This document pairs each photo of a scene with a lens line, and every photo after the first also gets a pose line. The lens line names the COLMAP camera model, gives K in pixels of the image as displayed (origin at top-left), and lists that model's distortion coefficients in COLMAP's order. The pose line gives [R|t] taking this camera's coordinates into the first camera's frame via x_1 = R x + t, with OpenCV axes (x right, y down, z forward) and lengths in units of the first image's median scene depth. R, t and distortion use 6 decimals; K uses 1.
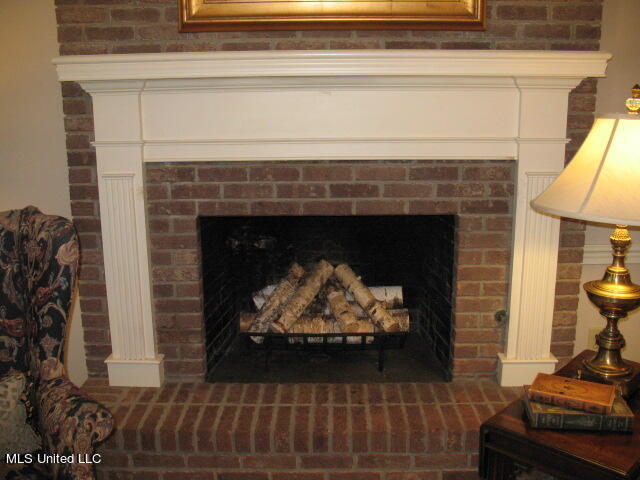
lens RADIAL K [[662.7, 0, 315.0], [0, 662.7, 235.8], [0, 0, 1]] dist [-0.187317, 0.222111]
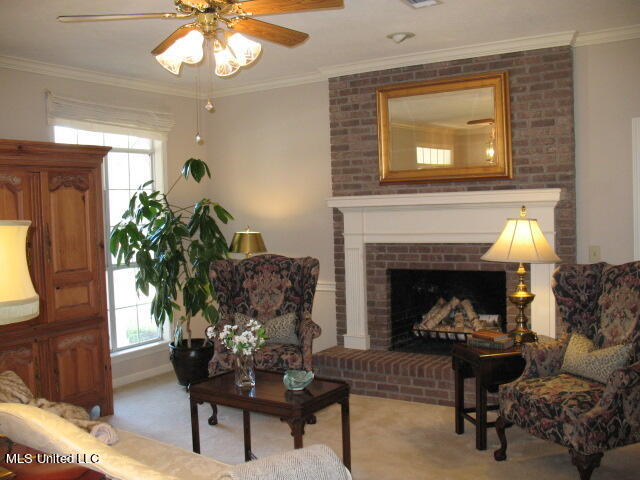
lens RADIAL K [[662.7, 0, 315.0], [0, 662.7, 235.8], [0, 0, 1]] dist [-0.187317, 0.222111]
pose [[0.850287, 0.003305, -0.526309, 0.778644], [-0.093559, 0.985004, -0.144964, 0.204659], [0.517937, 0.172502, 0.837845, -0.974613]]
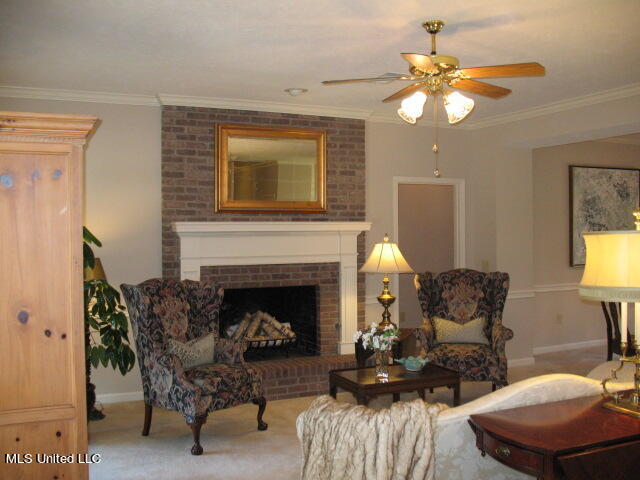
lens RADIAL K [[662.7, 0, 315.0], [0, 662.7, 235.8], [0, 0, 1]] dist [-0.187317, 0.222111]
pose [[0.900876, -0.001093, 0.434075, -0.916540], [0.096971, 0.975231, -0.198798, 0.293230], [-0.423106, 0.221185, 0.878669, -1.290922]]
